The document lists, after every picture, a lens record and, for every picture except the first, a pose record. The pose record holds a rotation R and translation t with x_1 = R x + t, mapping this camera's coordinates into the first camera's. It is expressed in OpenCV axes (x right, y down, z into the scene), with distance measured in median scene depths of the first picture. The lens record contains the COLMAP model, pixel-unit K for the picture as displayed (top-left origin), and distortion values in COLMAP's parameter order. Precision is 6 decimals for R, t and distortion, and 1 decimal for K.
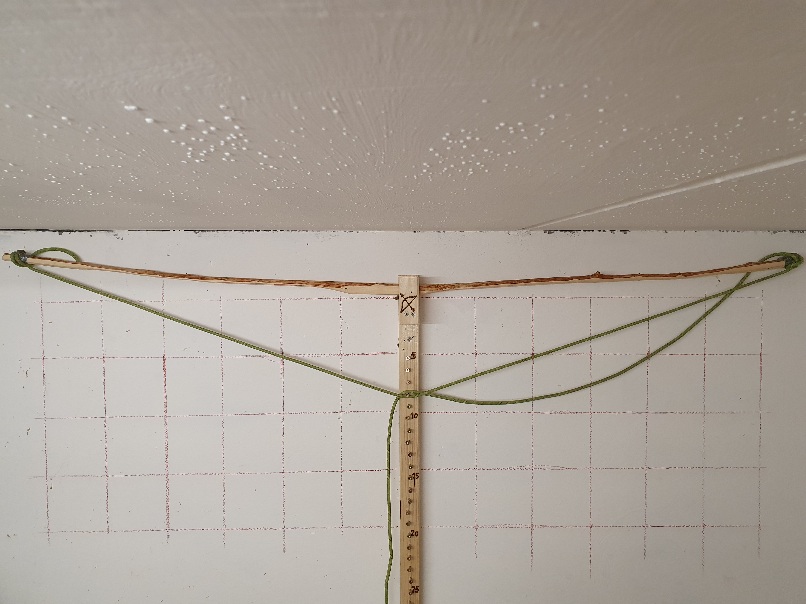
lens RADIAL K [[626.2, 0, 406.8], [0, 626.2, 294.1], [0, 0, 1]] dist [-0.004148, 0.020069]
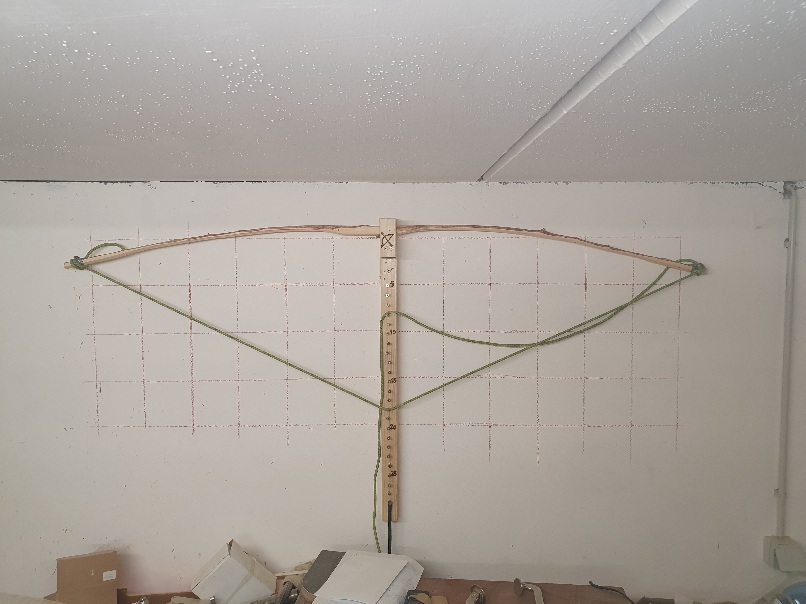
lens RADIAL K [[626.2, 0, 403.6], [0, 626.2, 295.2], [0, 0, 1]] dist [-0.004148, 0.020069]
pose [[0.999923, 0.000091, -0.012434, 0.049292], [0.000131, 0.999841, 0.017836, 0.100512], [0.012433, -0.017837, 0.999764, -0.229844]]
